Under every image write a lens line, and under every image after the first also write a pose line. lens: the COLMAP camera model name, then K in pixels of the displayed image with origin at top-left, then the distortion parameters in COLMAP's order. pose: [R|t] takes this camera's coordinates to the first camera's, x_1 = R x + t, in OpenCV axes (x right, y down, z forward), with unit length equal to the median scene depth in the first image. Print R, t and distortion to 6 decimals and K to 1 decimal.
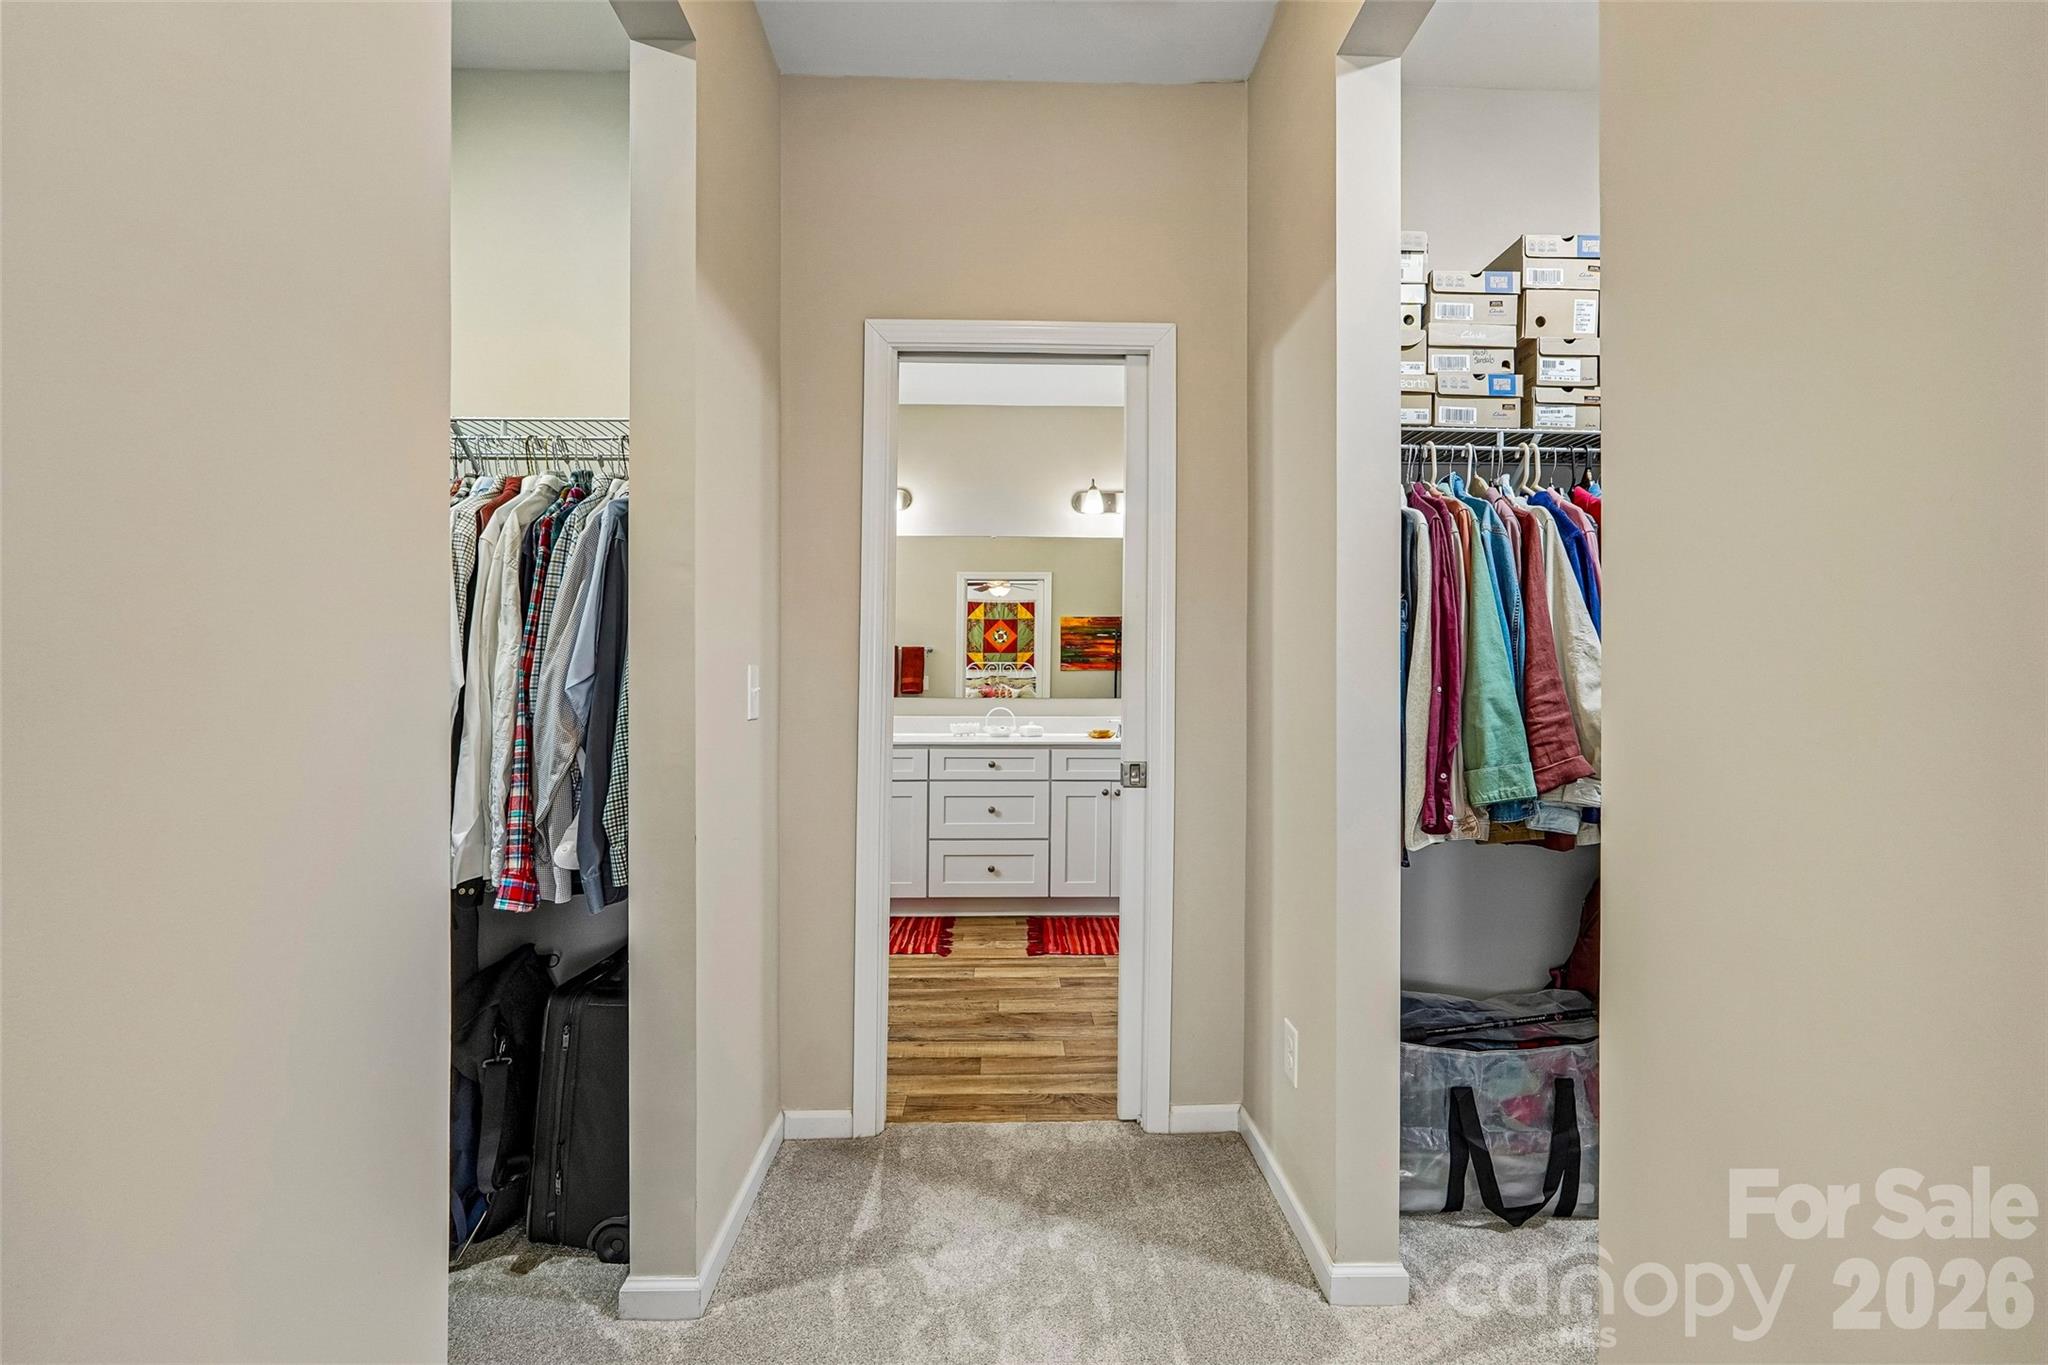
lens RADIAL K [[939.9, 0, 1028.6], [0, 939.9, 671.5], [0, 0, 1]] dist [-0.000100, -0.000029]
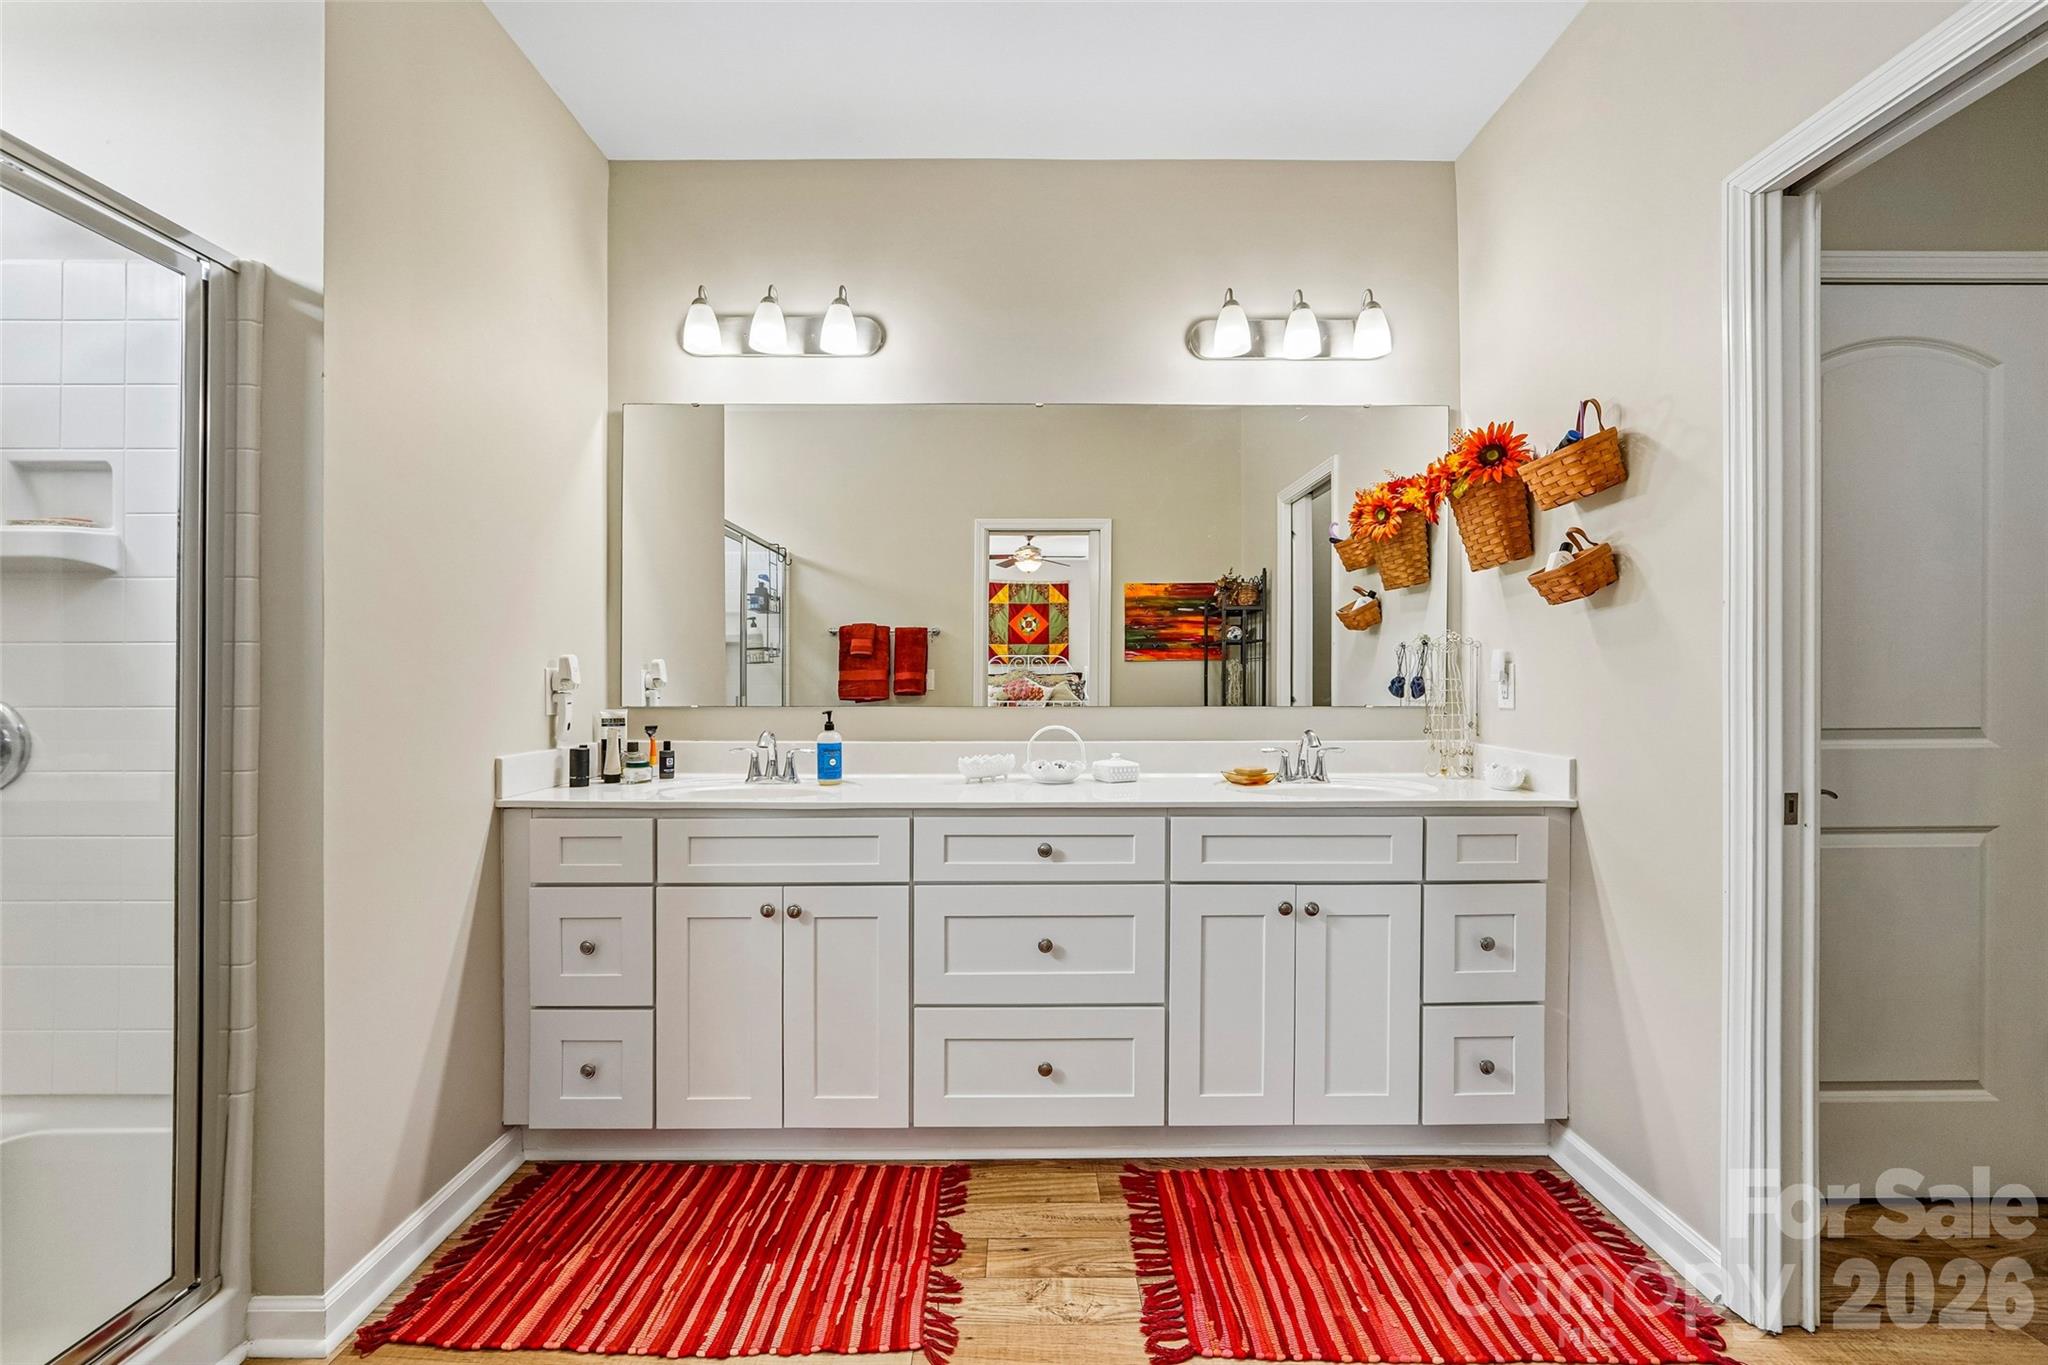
lens RADIAL K [[939.9, 0, 1025.4], [0, 939.9, 683.1], [0, 0, 1]] dist [-0.000100, -0.000029]
pose [[0.999642, -0.004728, -0.026341, -0.032962], [0.005118, 0.999878, 0.014760, 0.007078], [0.026268, -0.014890, 0.999544, 0.482295]]
